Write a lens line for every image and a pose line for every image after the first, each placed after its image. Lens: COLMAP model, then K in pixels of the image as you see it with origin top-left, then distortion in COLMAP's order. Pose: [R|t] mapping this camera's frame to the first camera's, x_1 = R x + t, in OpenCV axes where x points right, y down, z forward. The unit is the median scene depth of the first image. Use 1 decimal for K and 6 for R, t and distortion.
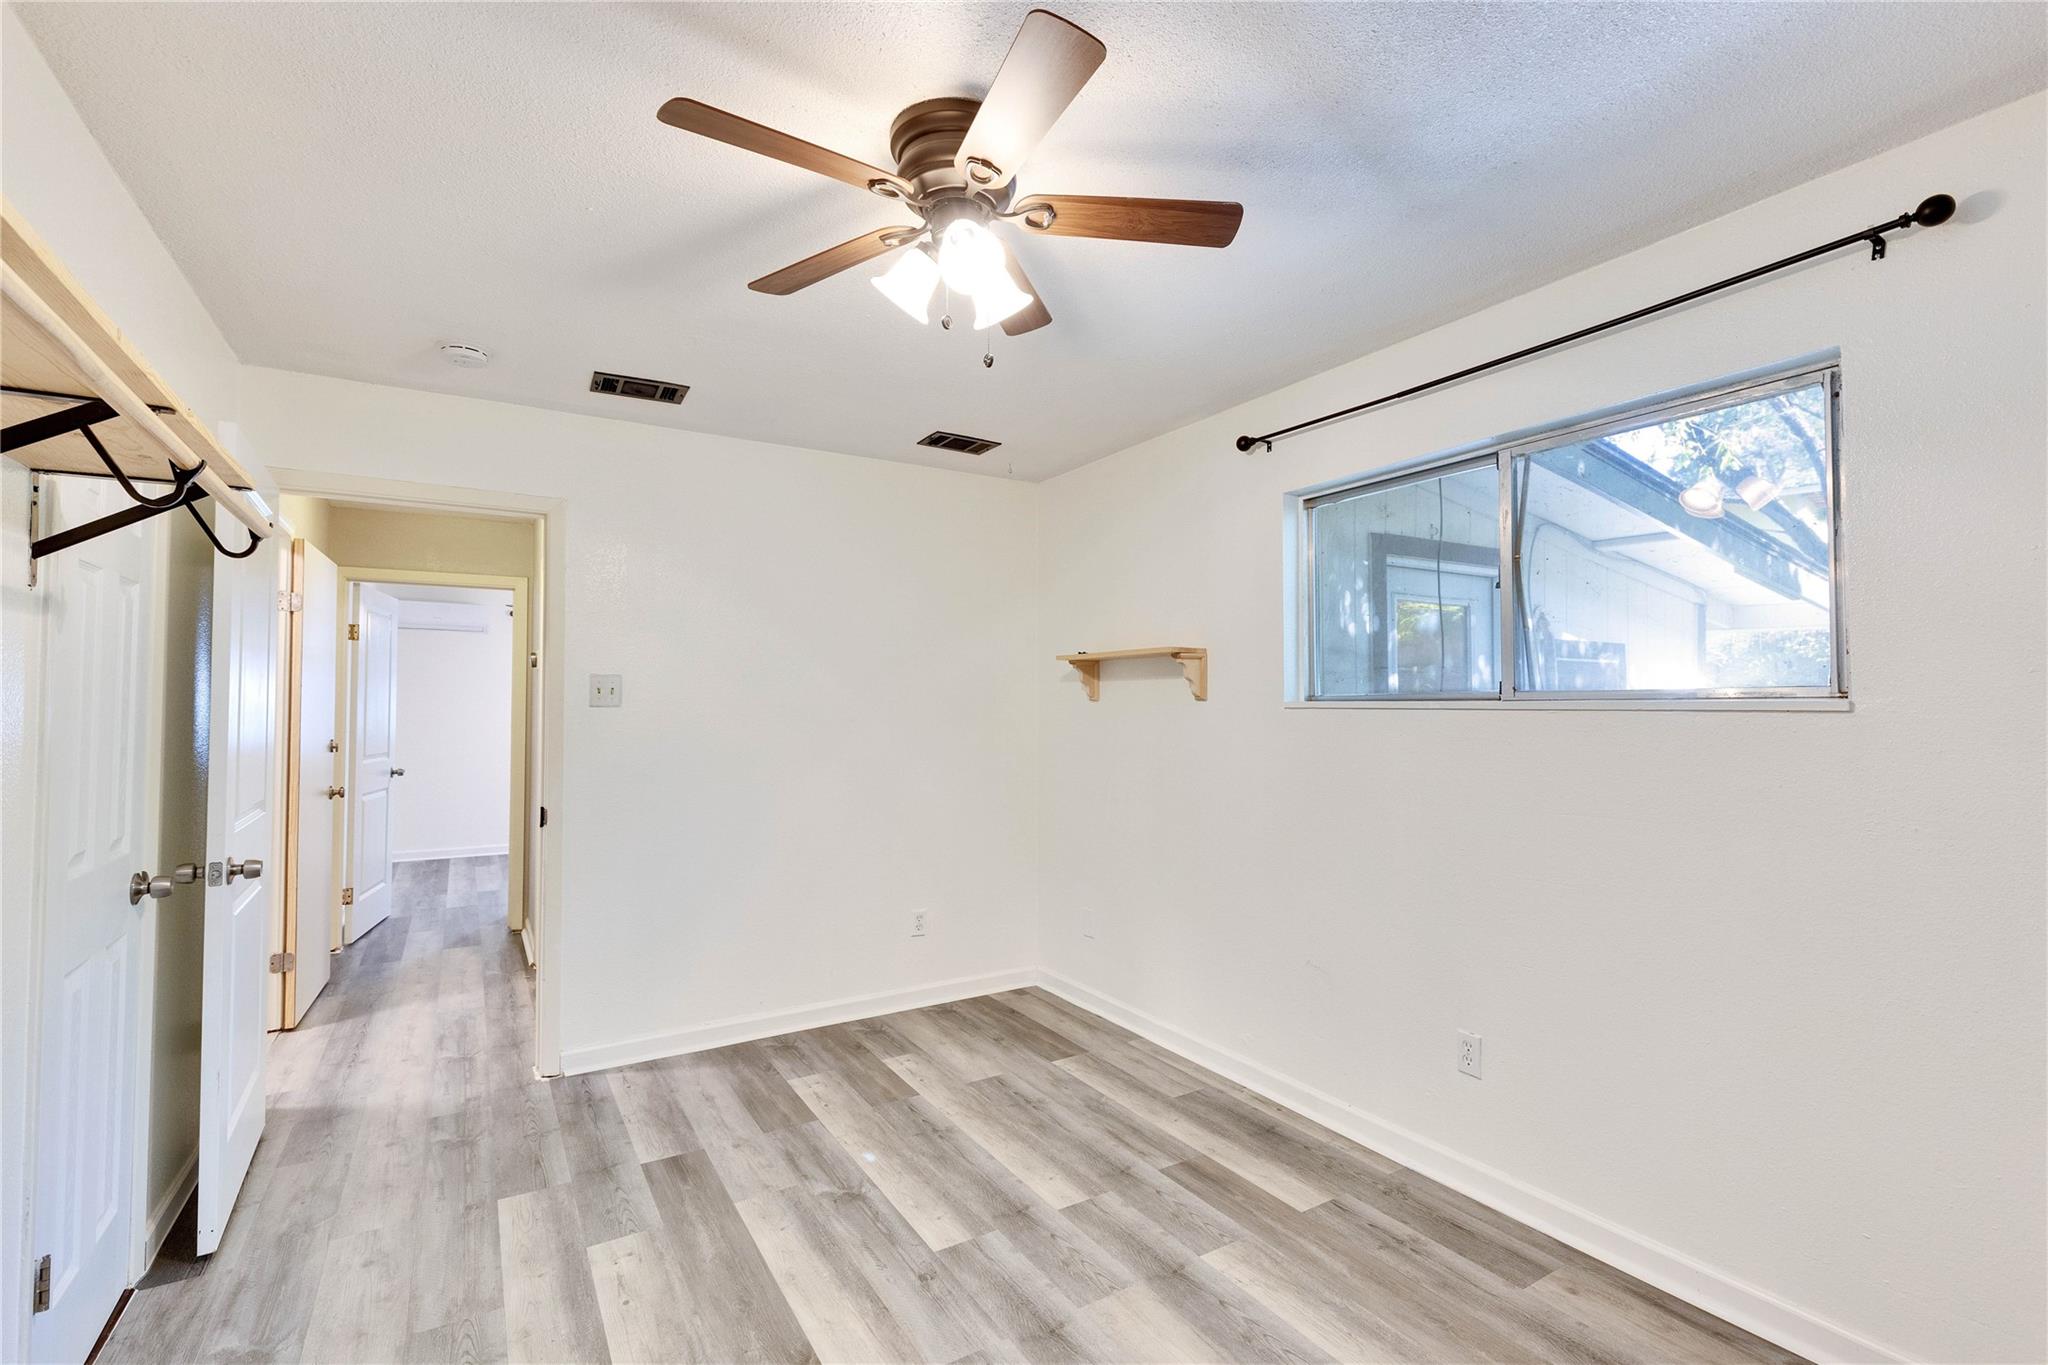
lens RADIAL K [[945.9, 0, 1042.6], [0, 945.9, 681.1], [0, 0, 1]] dist [0.000922, 0.000658]
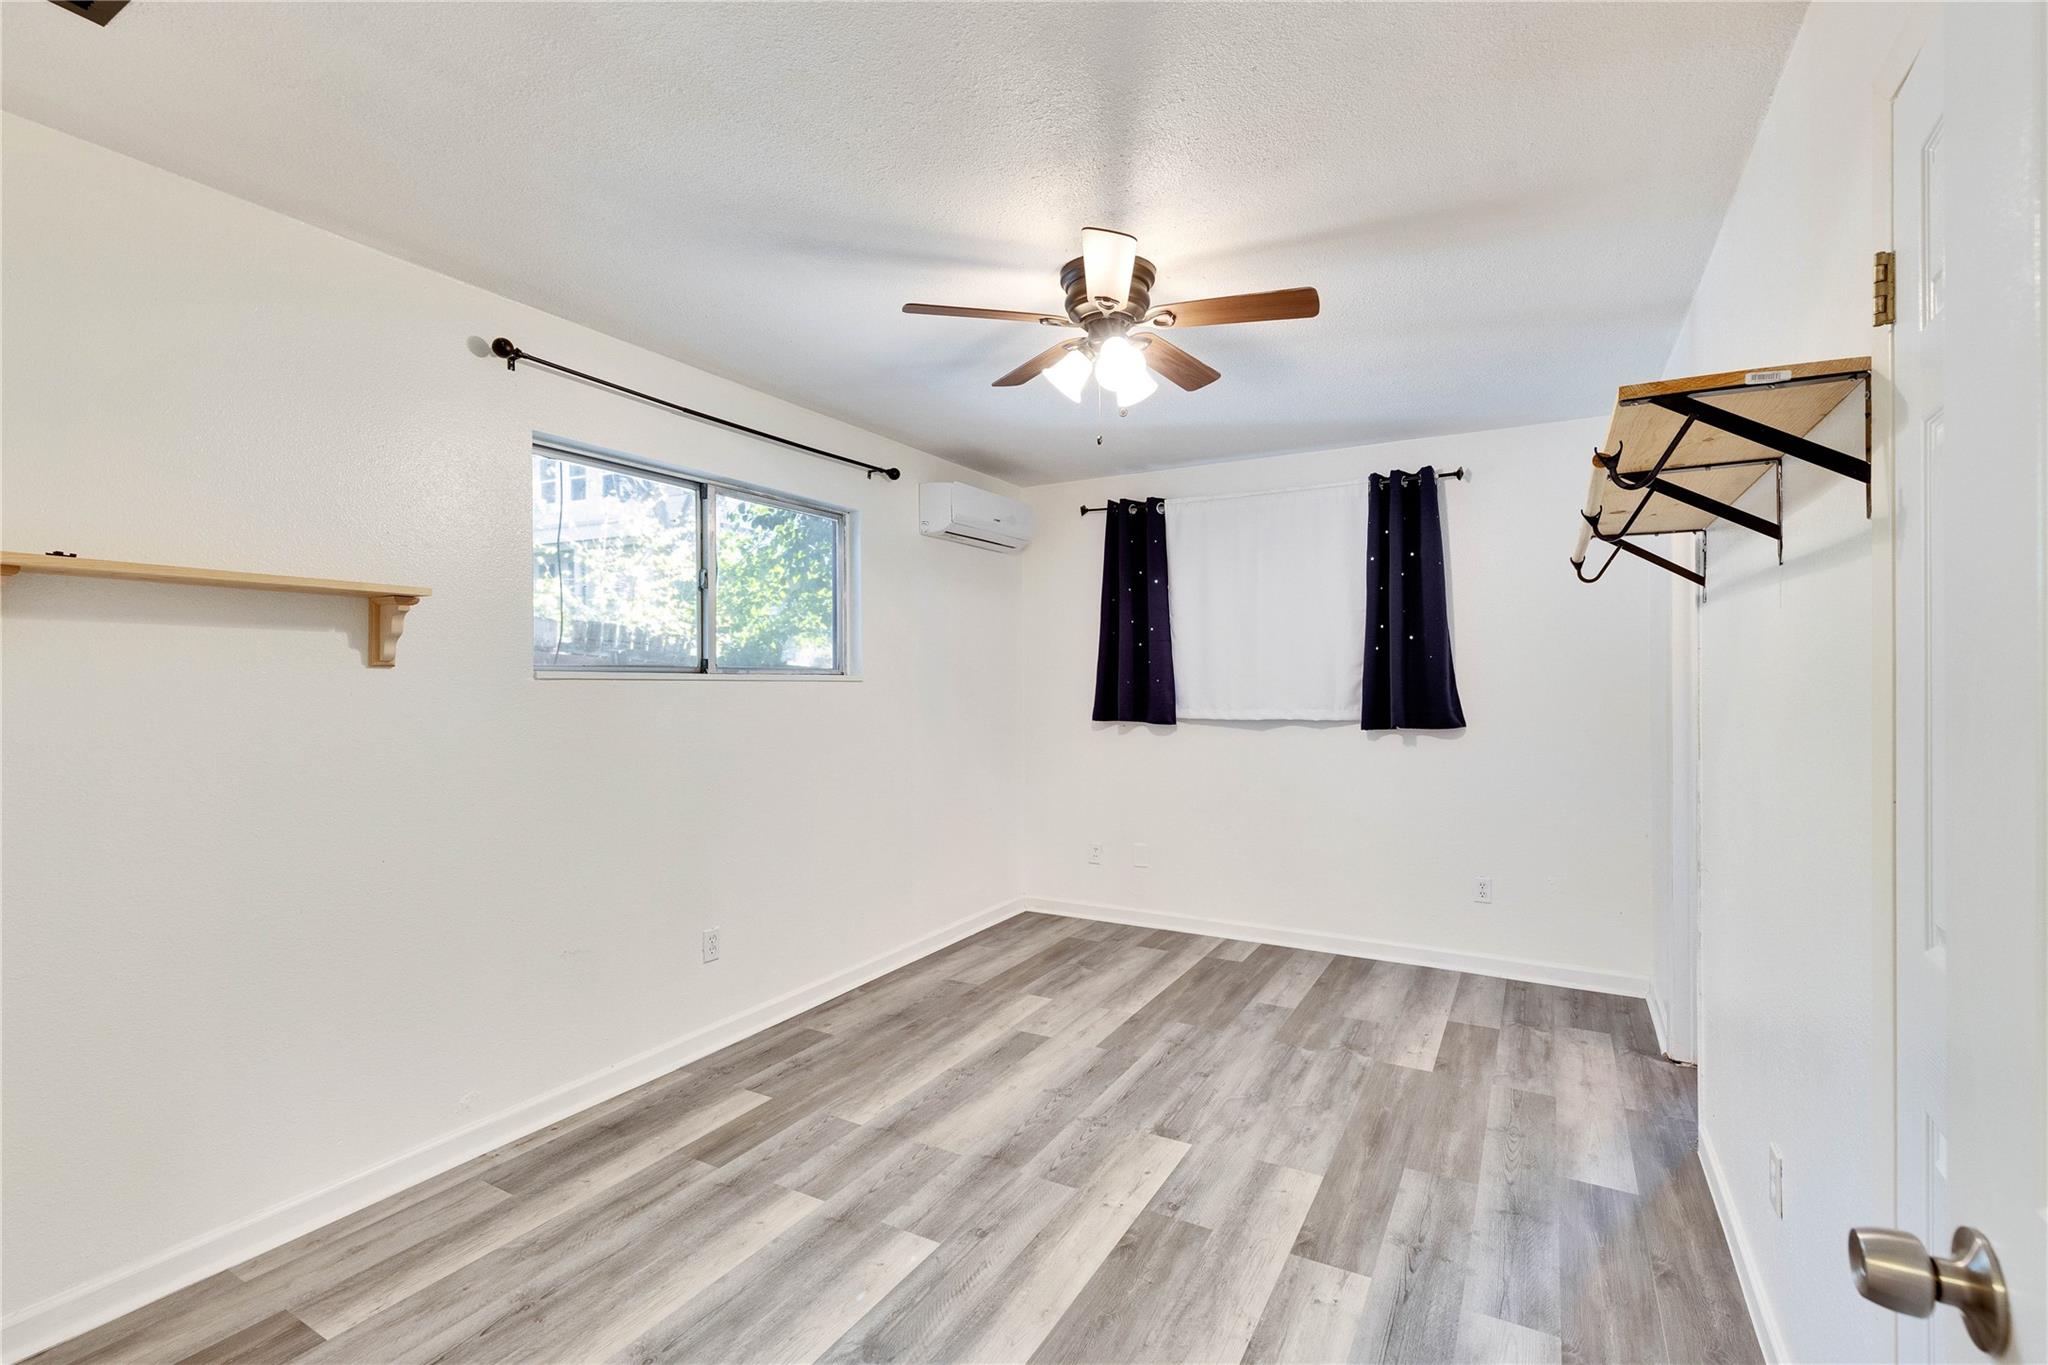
lens RADIAL K [[945.9, 0, 1034.0], [0, 945.9, 684.7], [0, 0, 1]] dist [0.000922, 0.000658]
pose [[-0.503107, -0.001184, 0.864224, -0.885271], [-0.022664, 0.999673, -0.011825, 0.040846], [-0.863927, -0.025536, -0.502969, 1.265143]]
